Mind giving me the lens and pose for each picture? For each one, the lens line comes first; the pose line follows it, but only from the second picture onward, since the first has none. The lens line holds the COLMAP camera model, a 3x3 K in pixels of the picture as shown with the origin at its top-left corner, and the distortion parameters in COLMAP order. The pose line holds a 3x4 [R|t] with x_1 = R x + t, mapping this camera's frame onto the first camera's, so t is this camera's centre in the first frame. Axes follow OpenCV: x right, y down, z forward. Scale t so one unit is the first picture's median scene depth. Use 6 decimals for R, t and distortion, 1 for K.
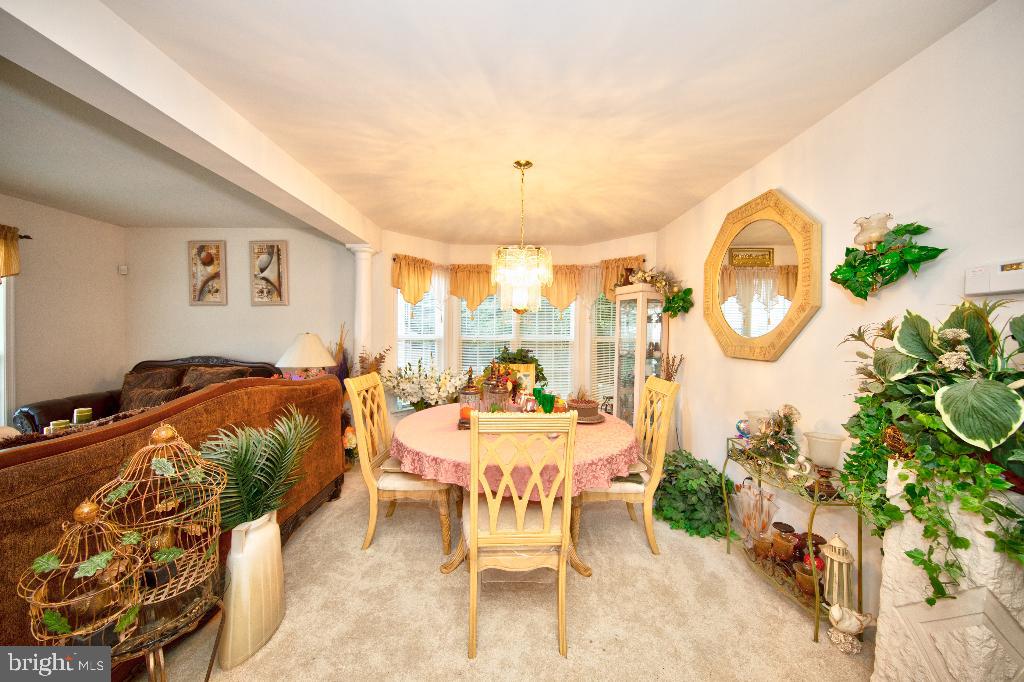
lens RADIAL K [[356.5, 0, 512.2], [0, 356.5, 338.4], [0, 0, 1]] dist [0.008128, -0.004856]
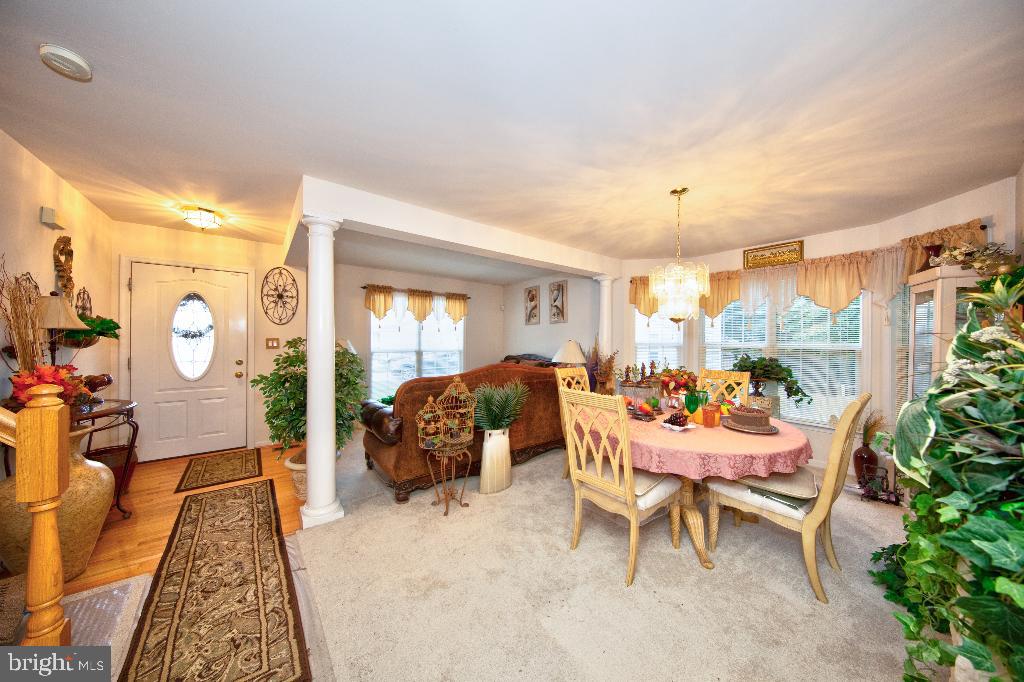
lens RADIAL K [[322.3, 0, 506.8], [0, 322.3, 338.5], [0, 0, 1]] dist [-0.010177, -0.000179]
pose [[0.605018, -0.007554, -0.796176, 0.589082], [-0.012349, 0.999746, -0.018869, 0.010671], [0.796116, 0.021248, 0.604770, -0.056494]]
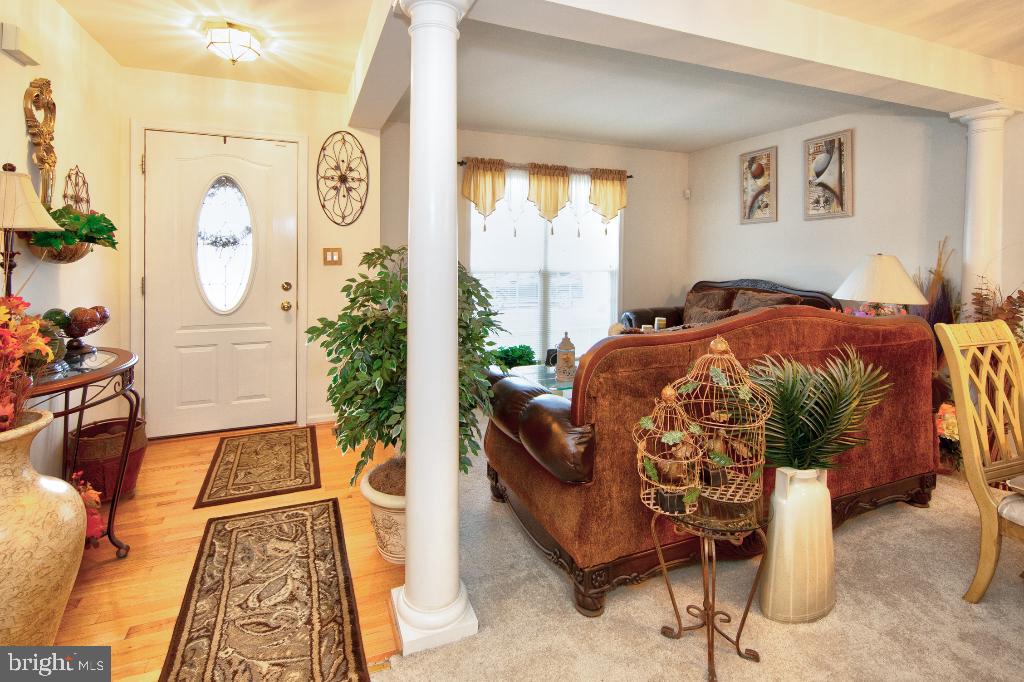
lens RADIAL K [[479.2, 0, 486.8], [0, 479.2, 254.4], [0, 0, 1]] dist [0.000603, -0.001189]
pose [[0.346171, 0.005430, -0.938156, 0.072357], [-0.021186, 0.999773, -0.002031, 0.006384], [0.937932, 0.020579, 0.346208, -0.087381]]
